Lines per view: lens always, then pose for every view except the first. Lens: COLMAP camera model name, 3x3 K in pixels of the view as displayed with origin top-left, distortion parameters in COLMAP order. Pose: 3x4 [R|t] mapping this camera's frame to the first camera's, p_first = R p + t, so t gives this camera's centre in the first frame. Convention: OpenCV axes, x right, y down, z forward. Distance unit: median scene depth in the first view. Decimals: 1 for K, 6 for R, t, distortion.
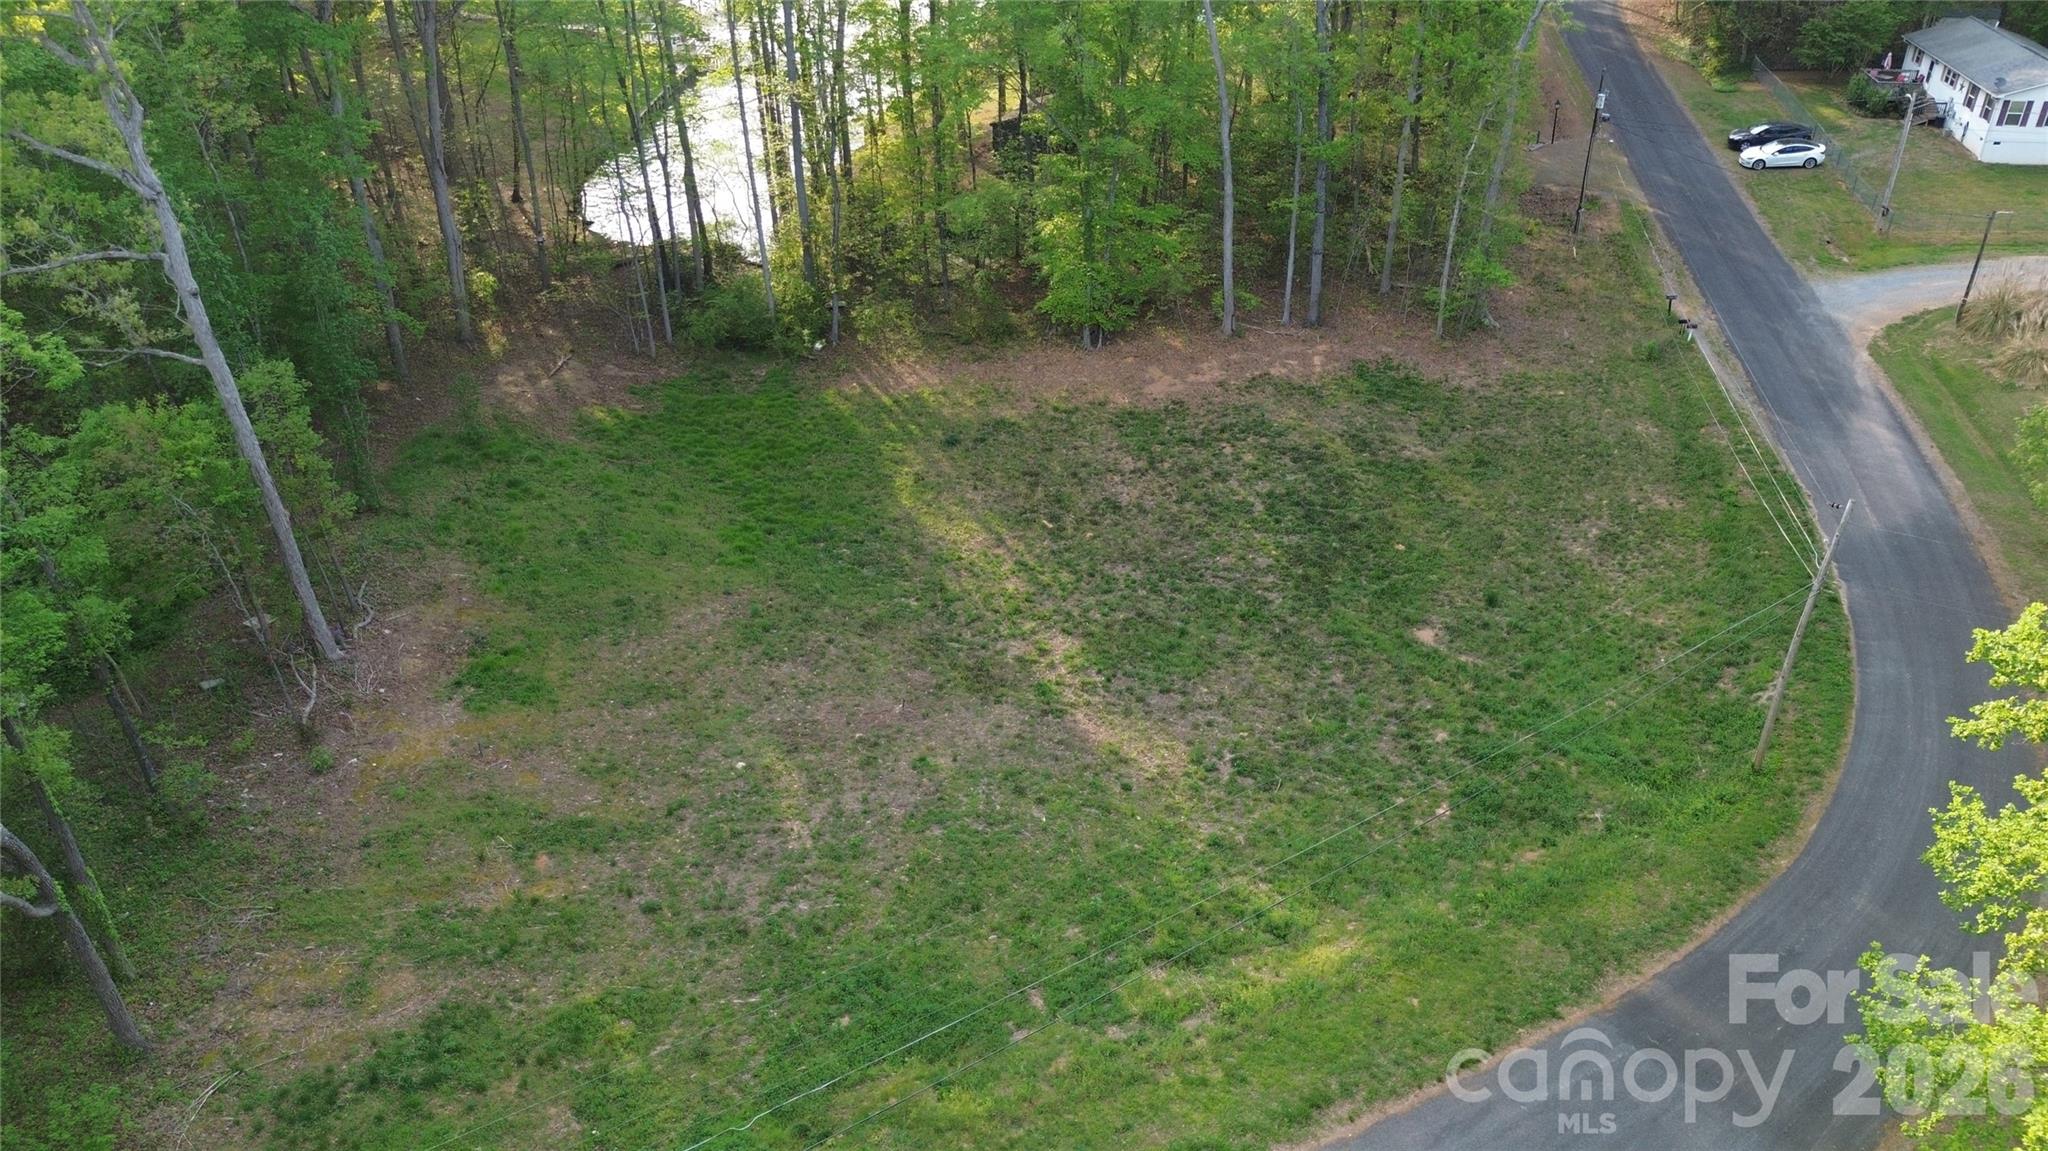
lens RADIAL K [[1509.5, 0, 1024.0], [0, 1509.5, 575.5], [0, 0, 1]] dist [0.090519, -0.110334]
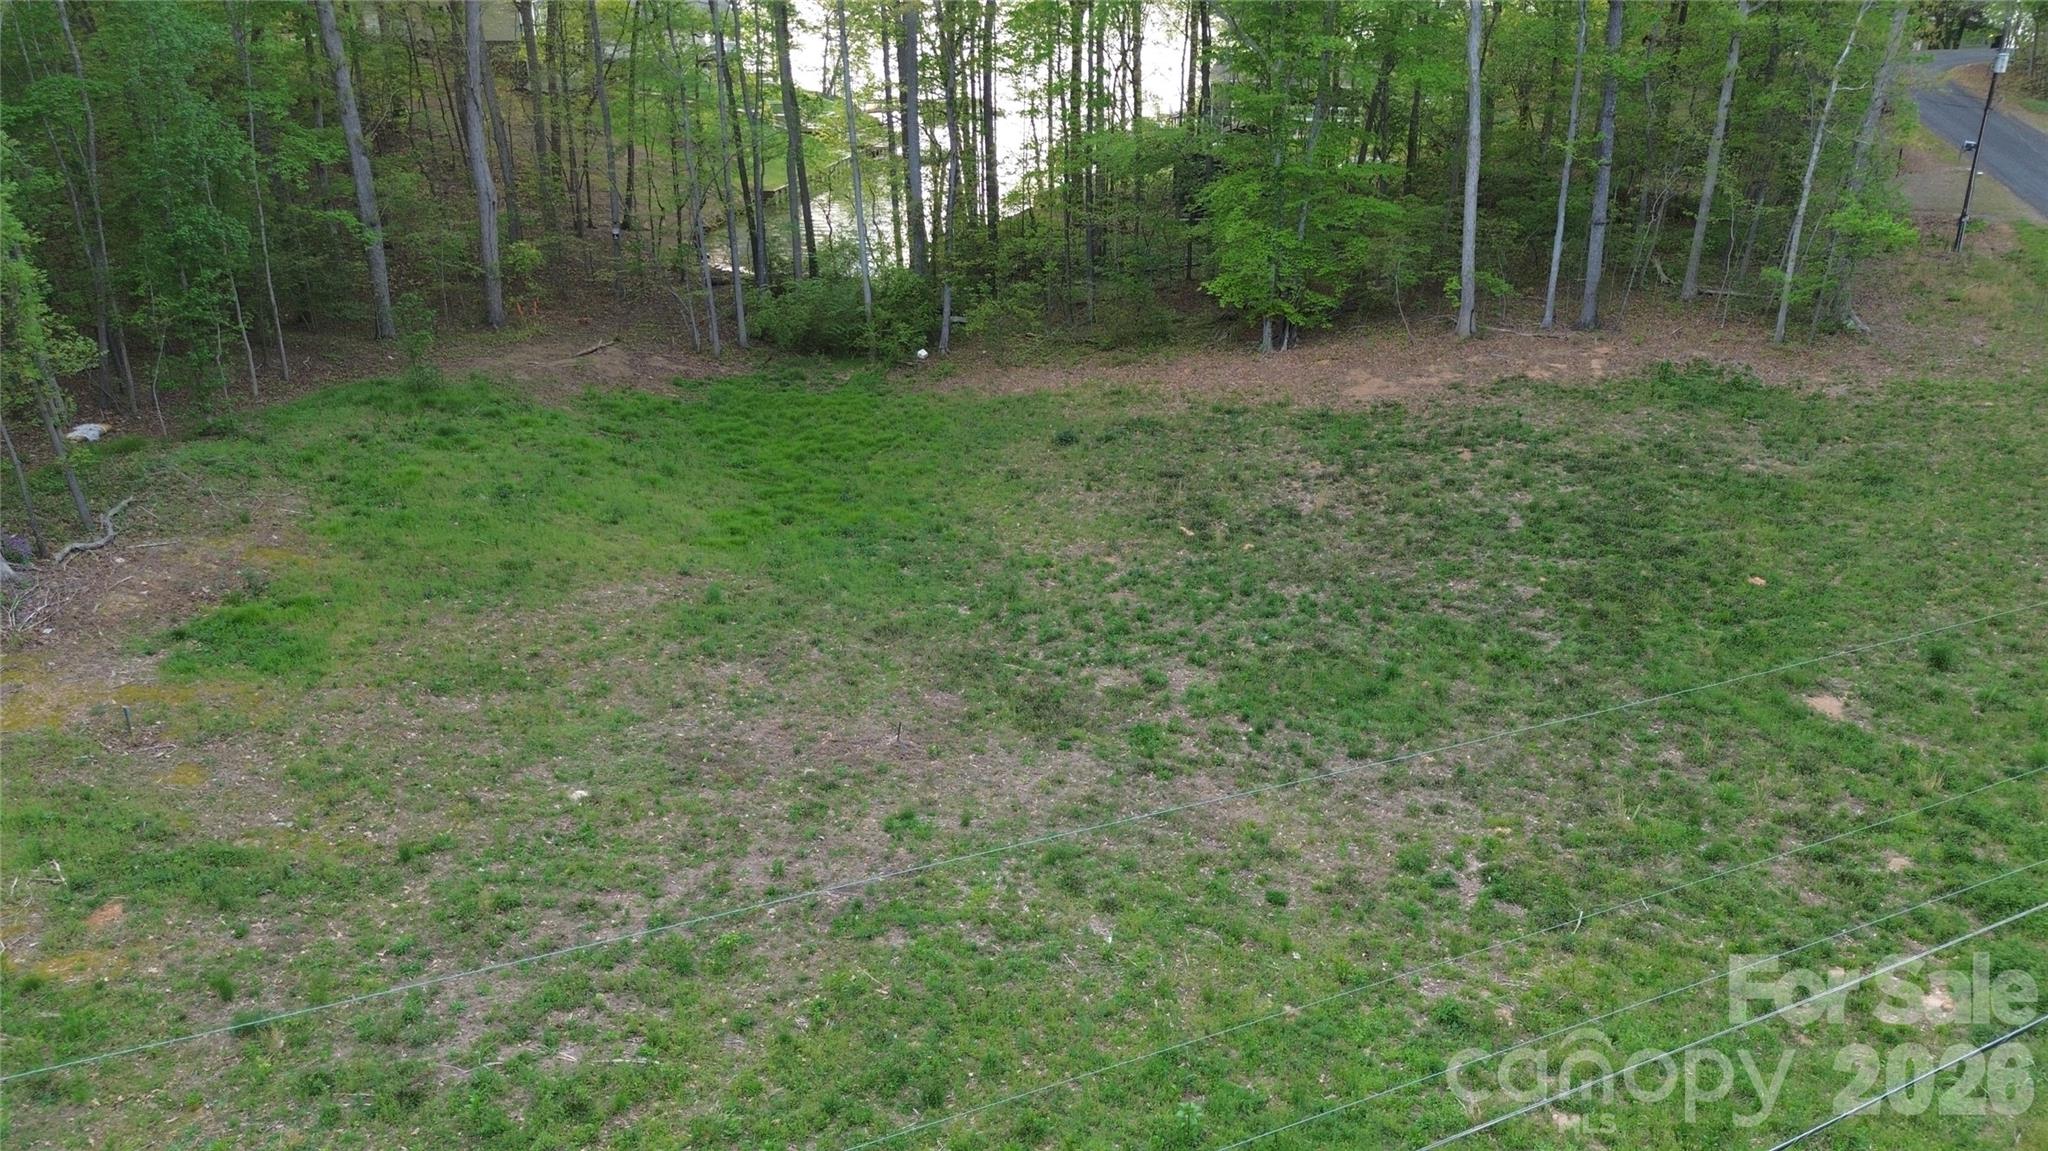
lens RADIAL K [[1462.6, 0, 1024.0], [0, 1462.6, 575.5], [0, 0, 1]] dist [0.057846, -0.046317]
pose [[0.989231, 0.058489, -0.134167, 0.036976], [-0.076854, 0.987714, -0.136068, 0.091100], [0.124560, 0.144914, 0.981573, 0.407250]]
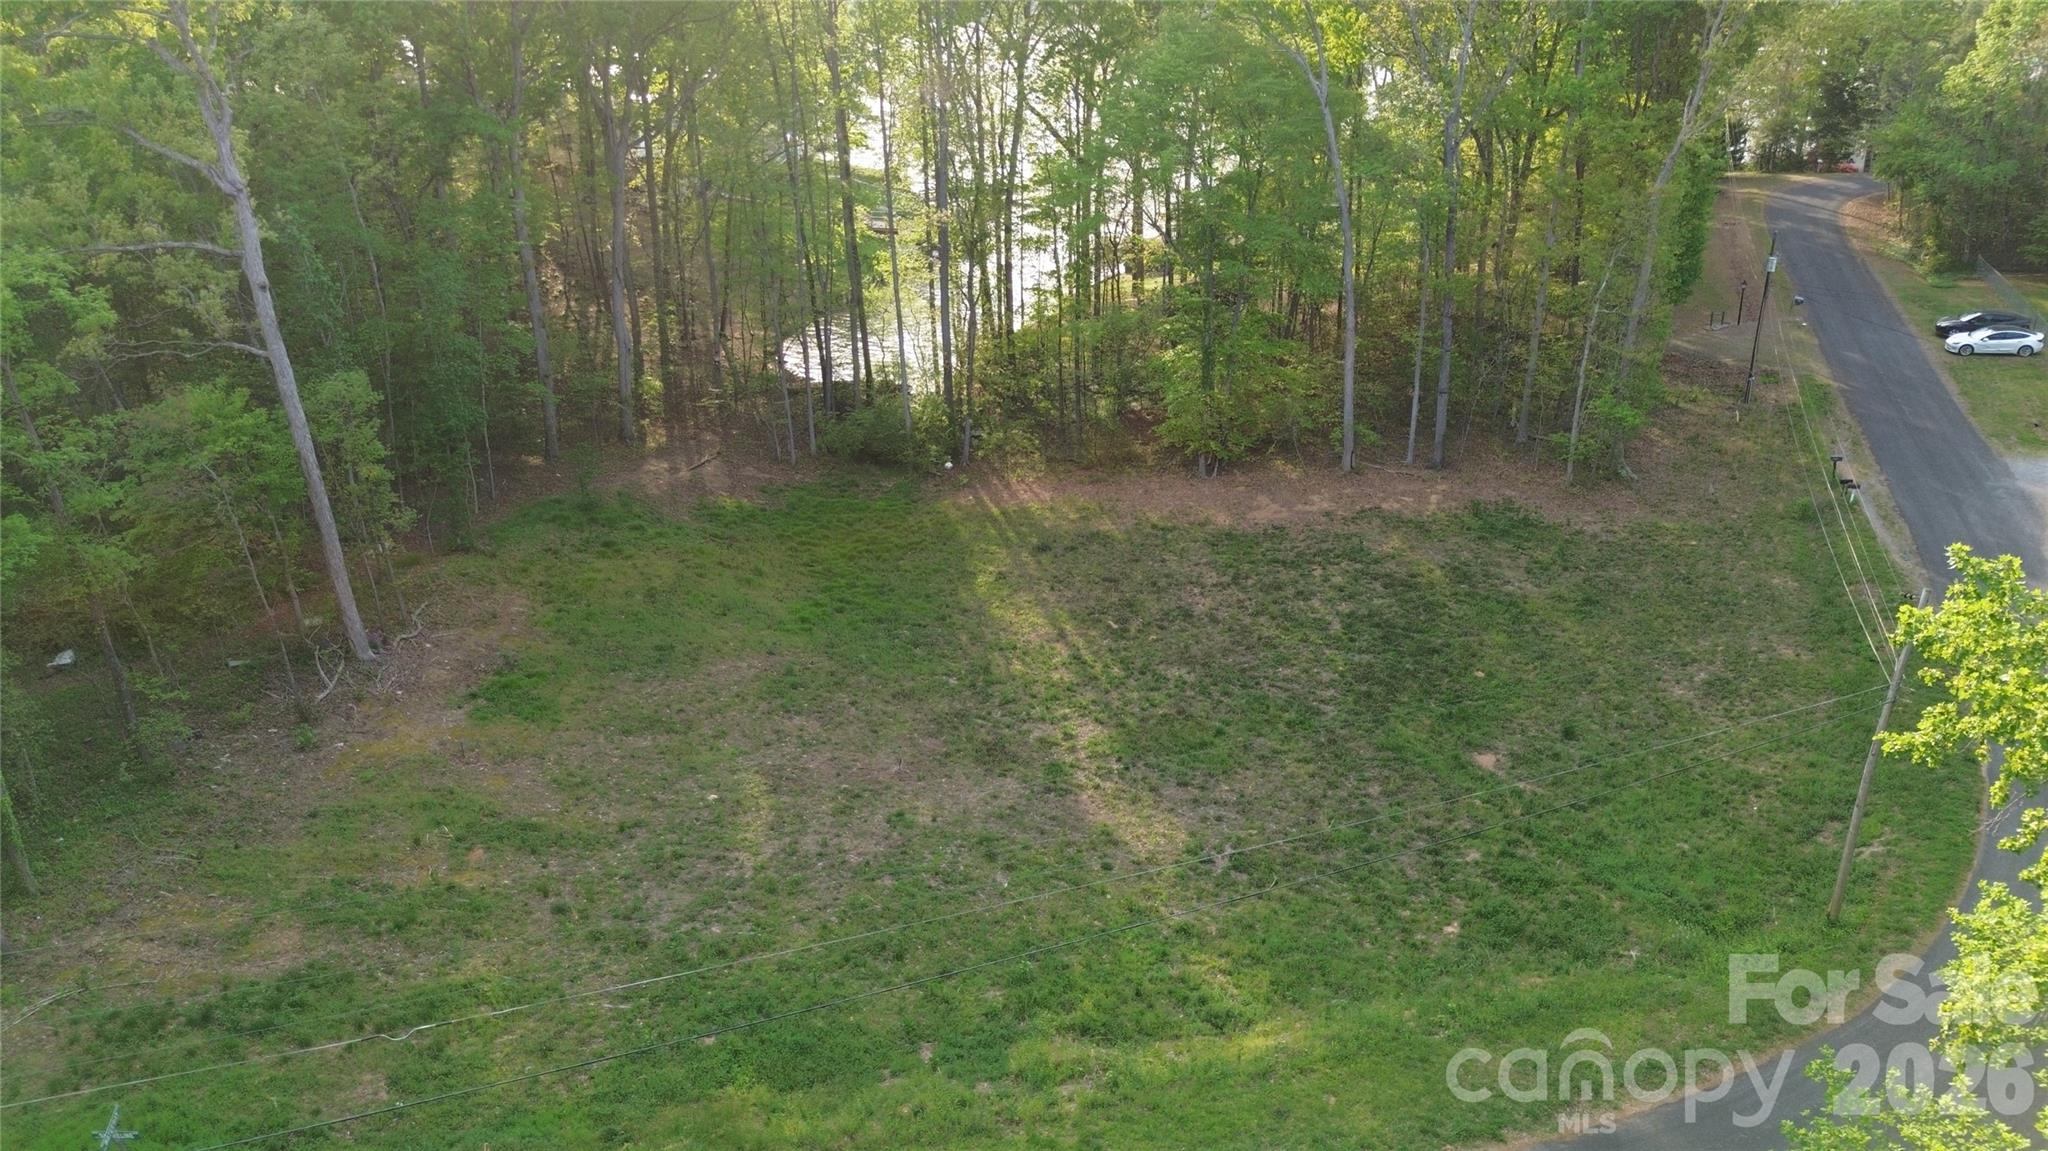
lens RADIAL K [[1456.2, 0, 1024.0], [0, 1456.2, 575.5], [0, 0, 1]] dist [0.082009, -0.090662]
pose [[0.981121, 0.075843, -0.177902, 0.141851], [-0.101481, 0.984973, -0.139749, 0.082019], [0.164629, 0.155164, 0.974075, 0.080824]]
